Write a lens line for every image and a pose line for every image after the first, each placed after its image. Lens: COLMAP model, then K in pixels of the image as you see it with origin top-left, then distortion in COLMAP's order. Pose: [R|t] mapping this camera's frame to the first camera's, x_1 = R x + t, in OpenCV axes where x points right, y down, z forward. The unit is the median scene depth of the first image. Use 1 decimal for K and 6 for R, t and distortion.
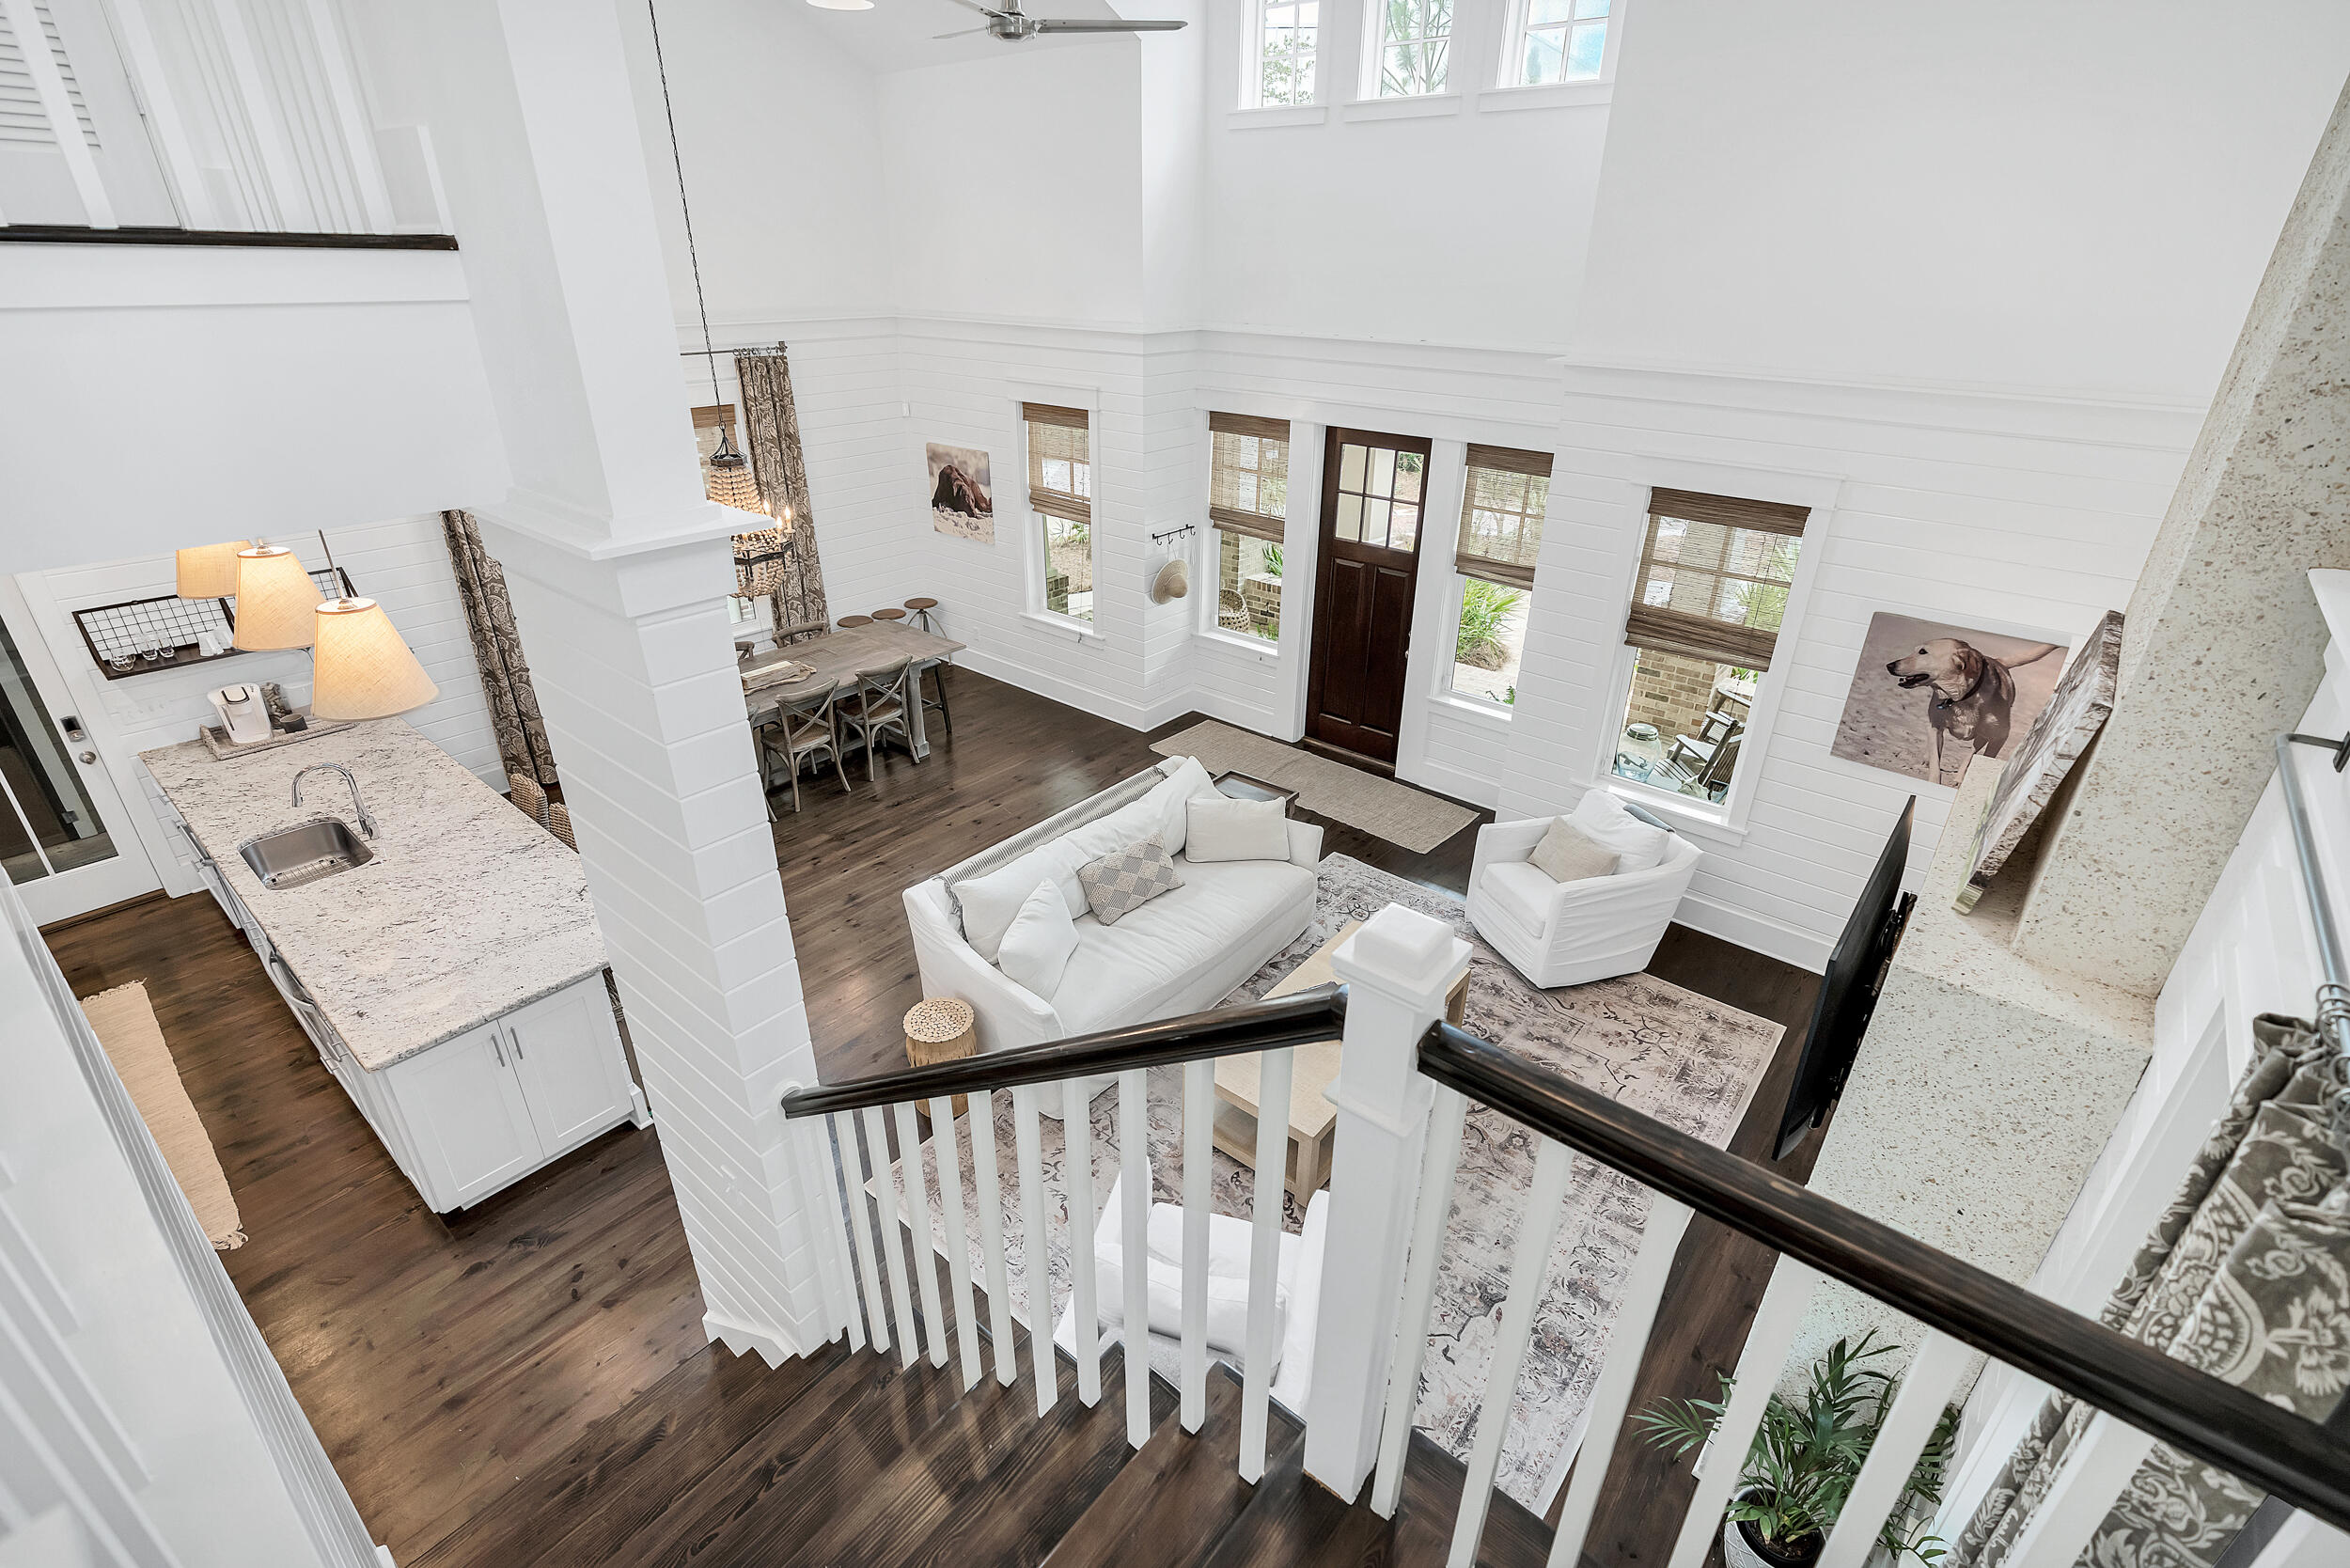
lens RADIAL K [[1065.8, 0, 1182.4], [0, 1065.8, 775.8], [0, 0, 1]] dist [-0.014146, 0.006734]
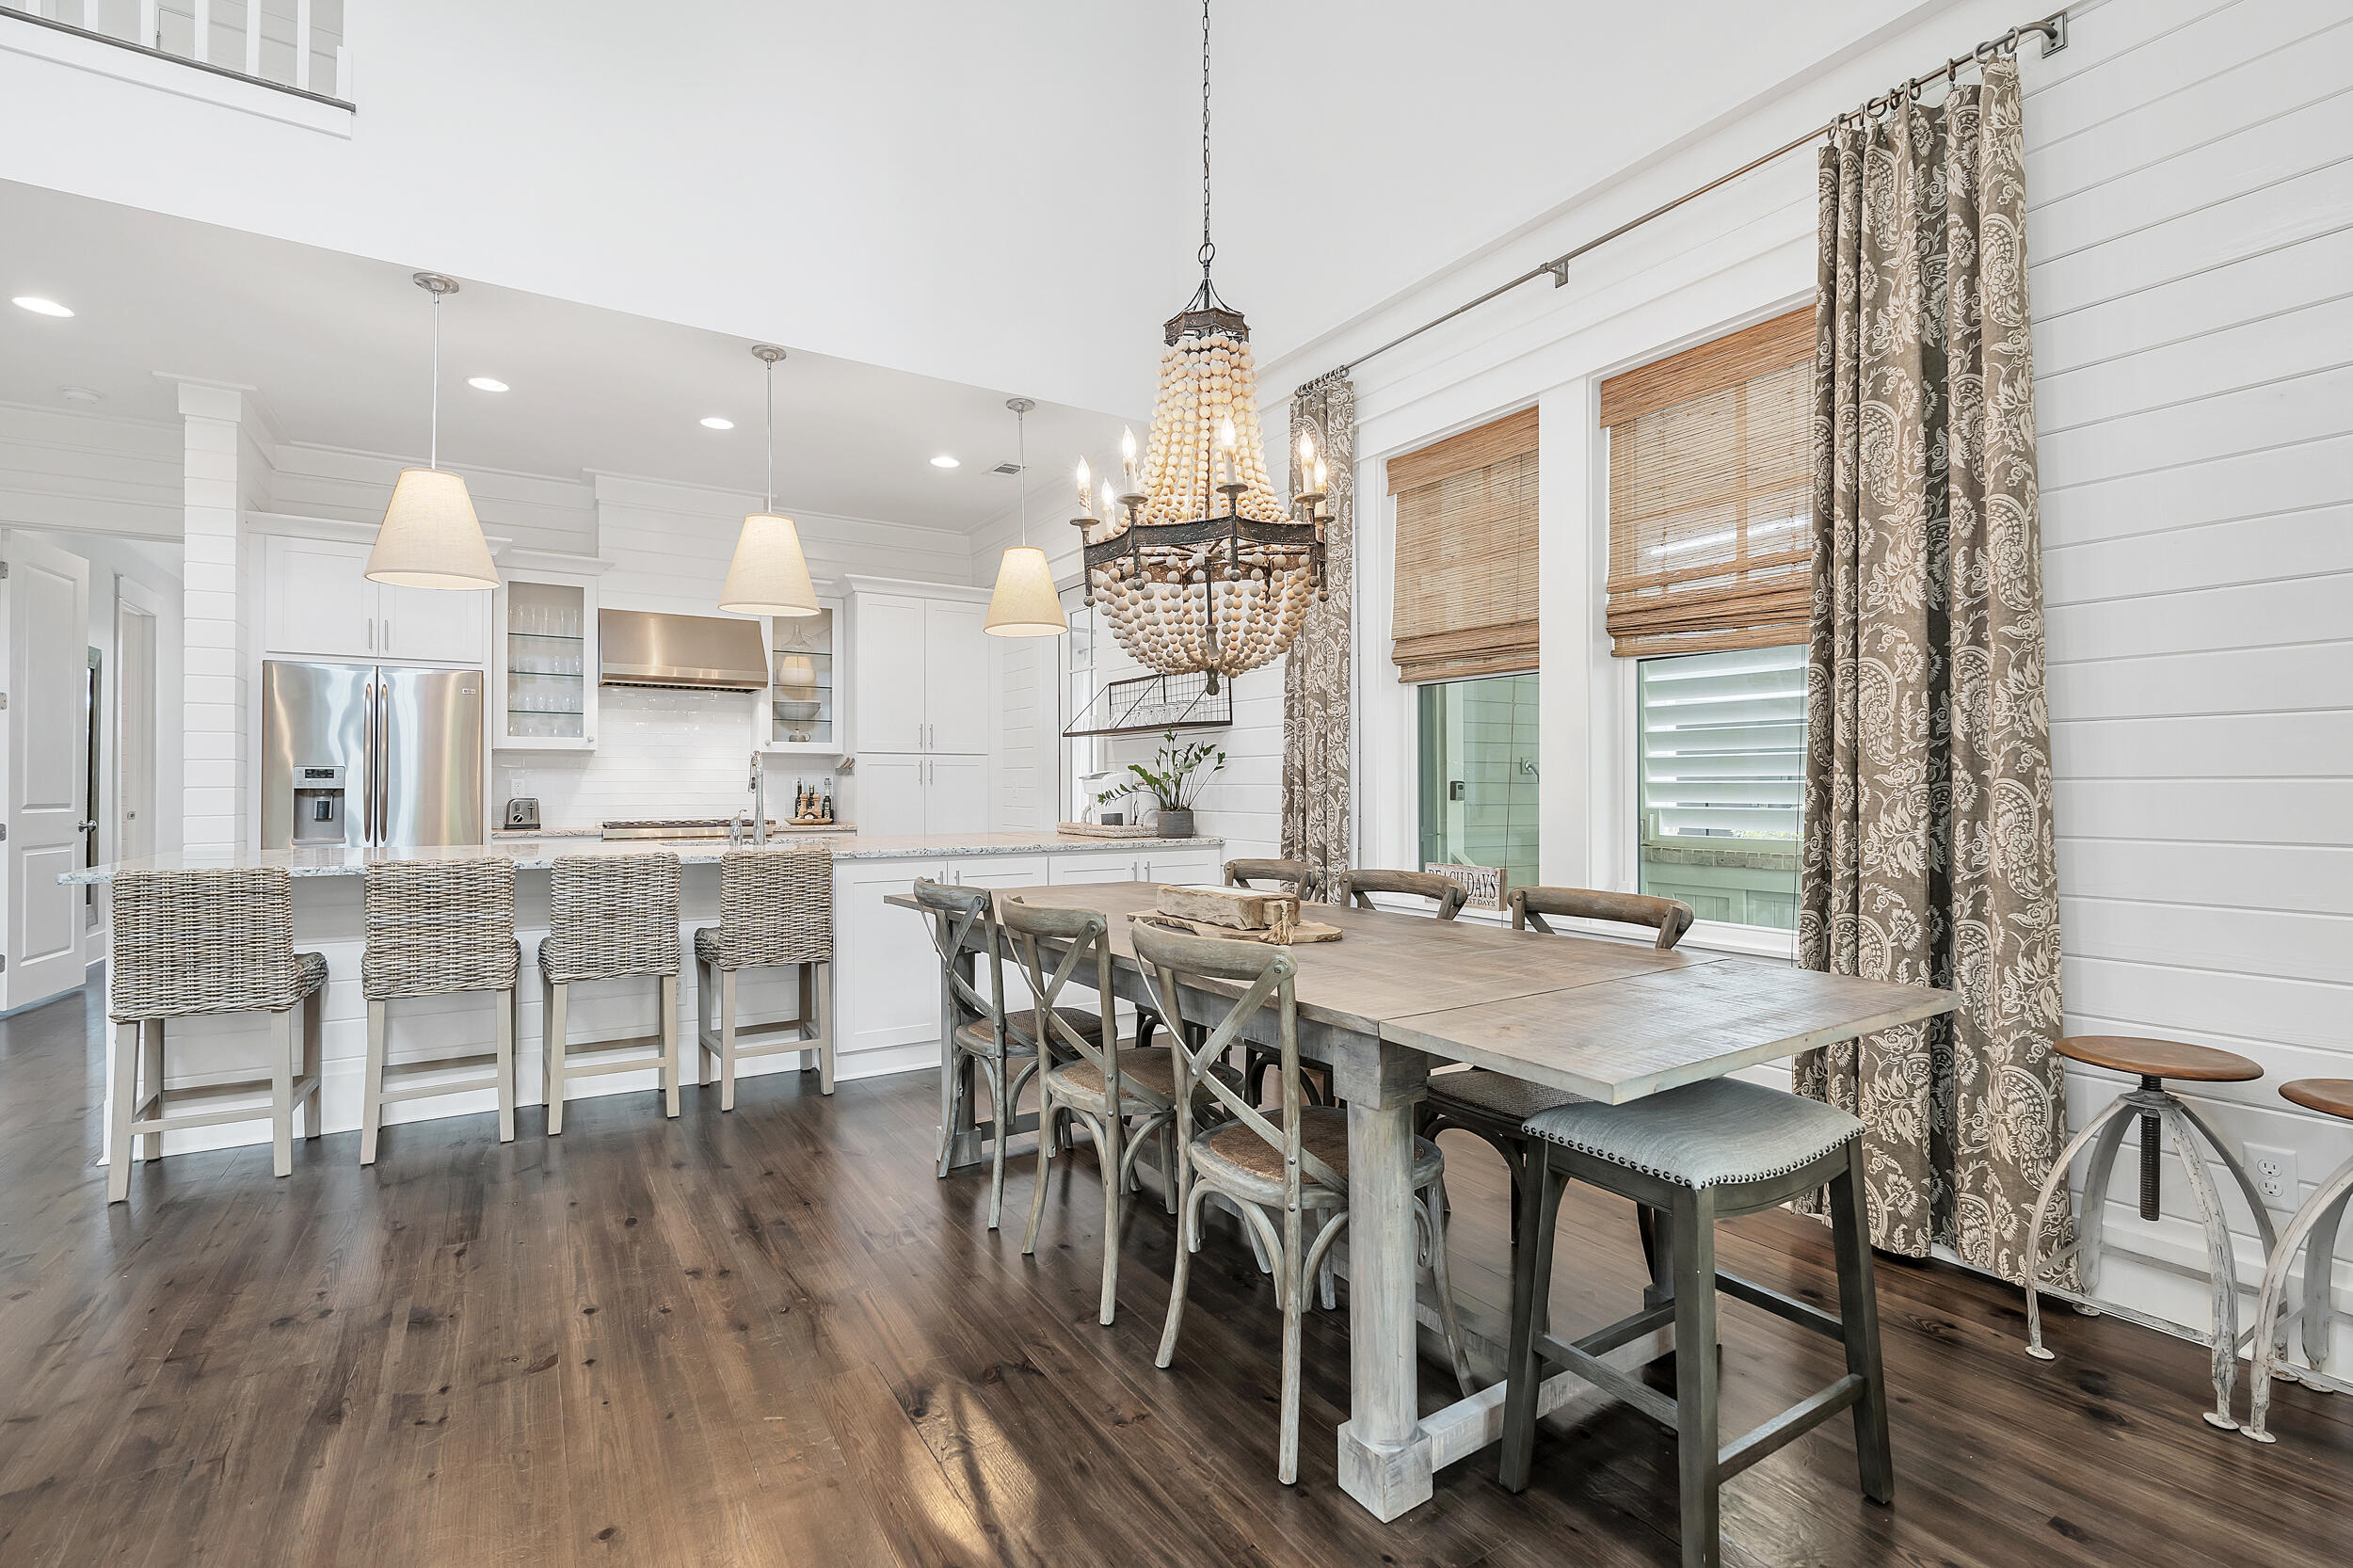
lens RADIAL K [[1060.0, 0, 1180.7], [0, 1060.0, 776.3], [0, 0, 1]] dist [-0.002043, 0.000486]
pose [[-0.298088, -0.020352, -0.954321, -0.045390], [-0.423962, 0.898570, 0.113264, -0.214642], [0.855219, 0.438358, -0.276481, 1.352000]]
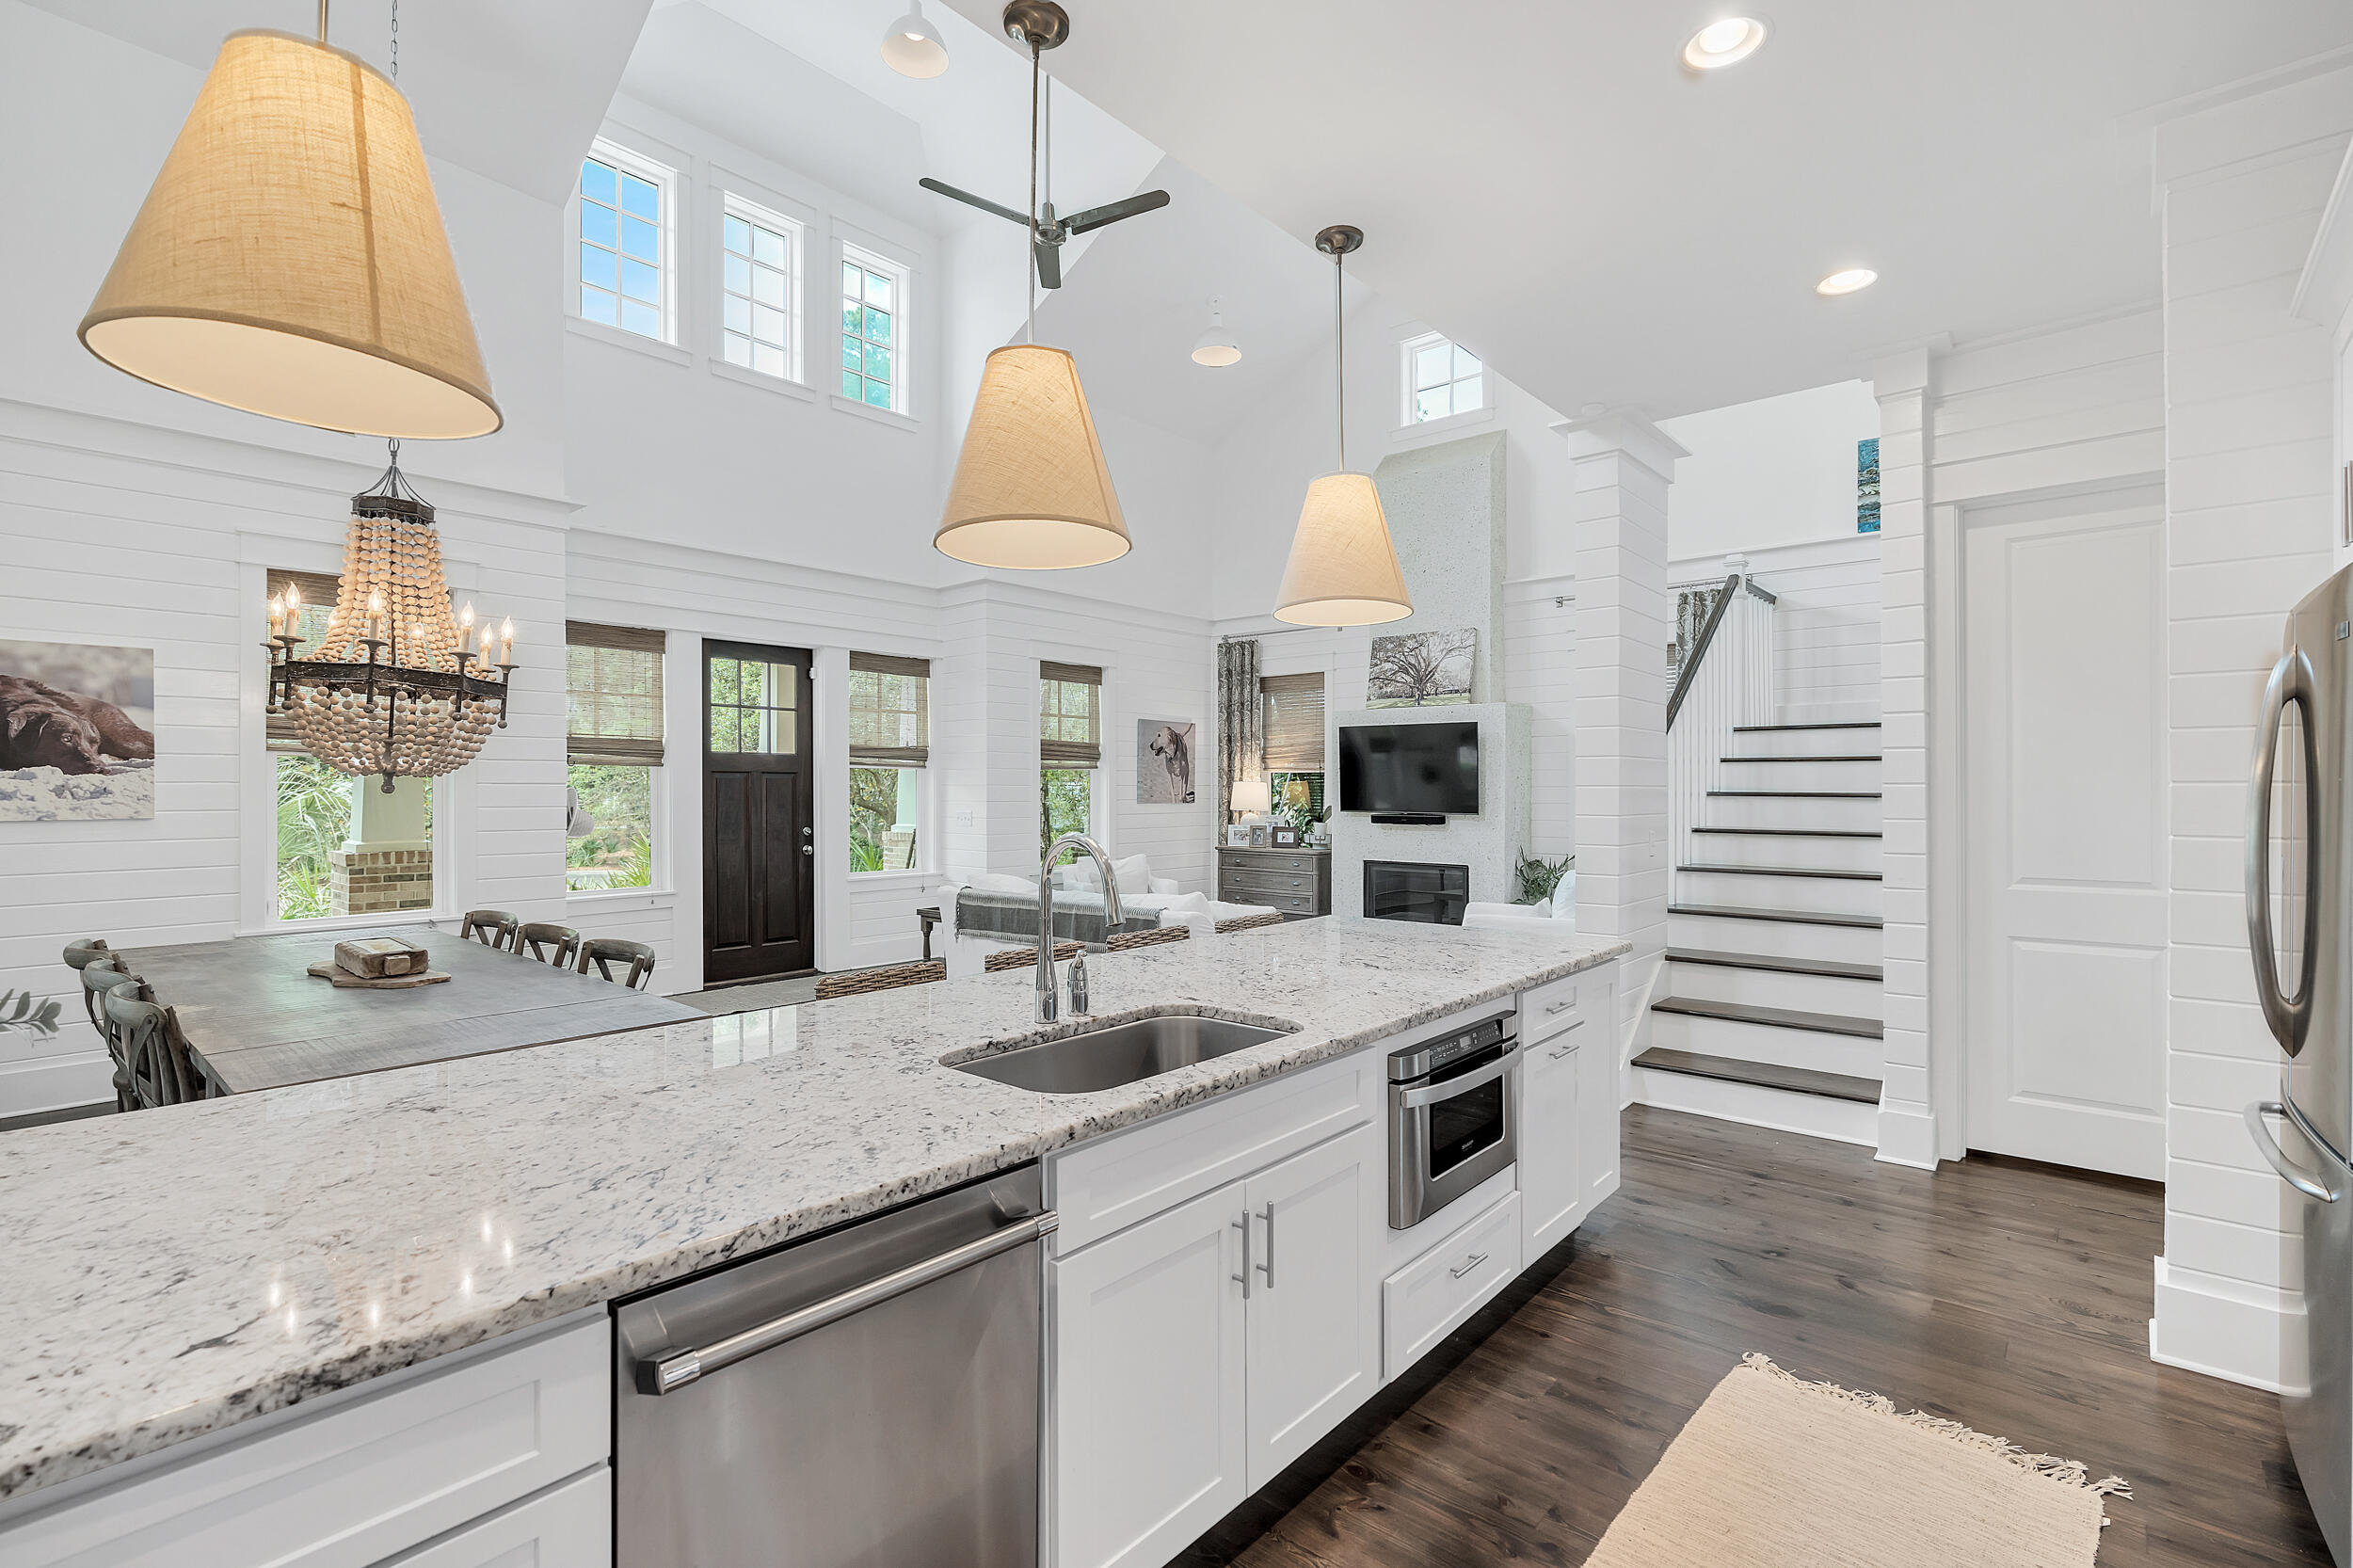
lens RADIAL K [[1069.2, 0, 1188.6], [0, 1069.2, 788.3], [0, 0, 1]] dist [-0.000494, 0.000462]
pose [[0.022336, -0.011465, 0.999685, -1.080076], [0.442390, 0.896823, 0.000401, -0.005635], [-0.896545, 0.442241, 0.025104, 0.804118]]
